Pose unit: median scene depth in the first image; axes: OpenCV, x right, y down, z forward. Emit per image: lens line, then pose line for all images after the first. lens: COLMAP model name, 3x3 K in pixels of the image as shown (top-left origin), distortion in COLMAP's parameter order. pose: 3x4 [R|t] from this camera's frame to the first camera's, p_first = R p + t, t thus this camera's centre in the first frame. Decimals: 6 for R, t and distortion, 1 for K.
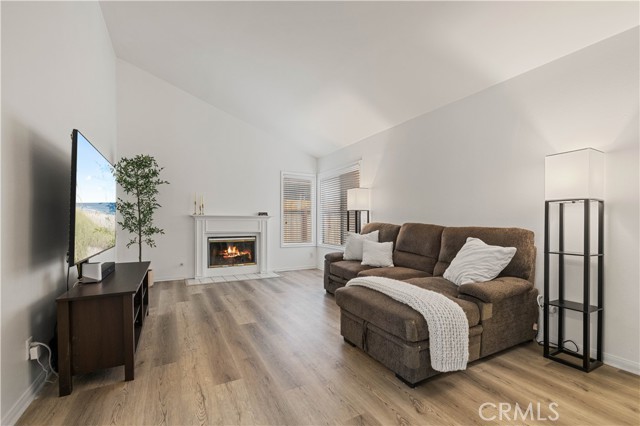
lens RADIAL K [[274.6, 0, 315.8], [0, 274.6, 218.2], [0, 0, 1]] dist [0.001512, 0.000282]
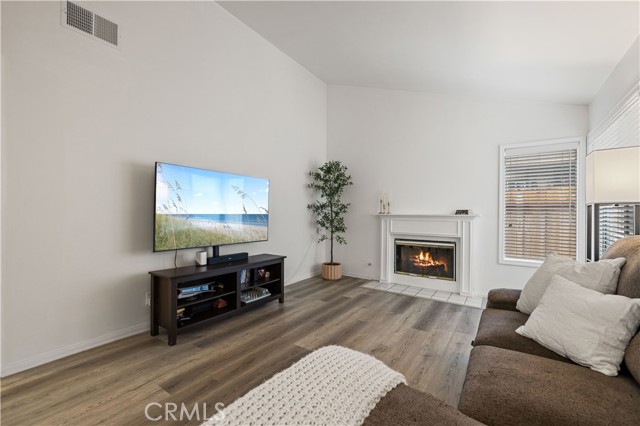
lens RADIAL K [[271.5, 0, 316.4], [0, 271.5, 214.0], [0, 0, 1]] dist [0.001599, 0.000208]
pose [[0.452997, -0.002127, -0.891510, 0.330288], [0.001436, 0.999998, -0.001656, -0.012225], [0.891511, -0.000530, 0.452999, 0.433240]]
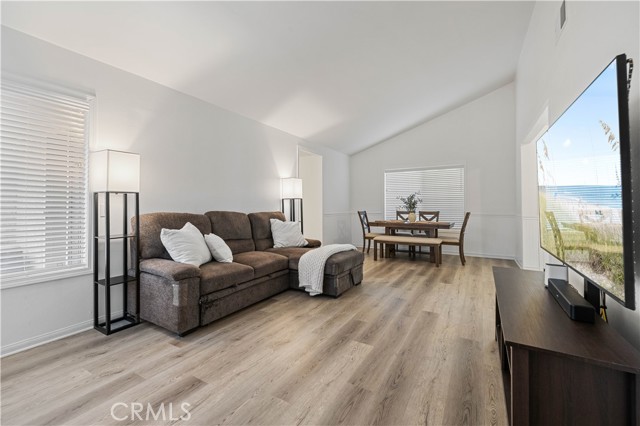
lens RADIAL K [[273.1, 0, 315.5], [0, 273.1, 204.1], [0, 0, 1]] dist [-0.000447, 0.000056]
pose [[-0.513750, 0.000758, 0.857939, -0.549517], [-0.007729, 0.999955, -0.005511, -0.004766], [-0.857905, -0.009462, -0.513721, 0.987159]]
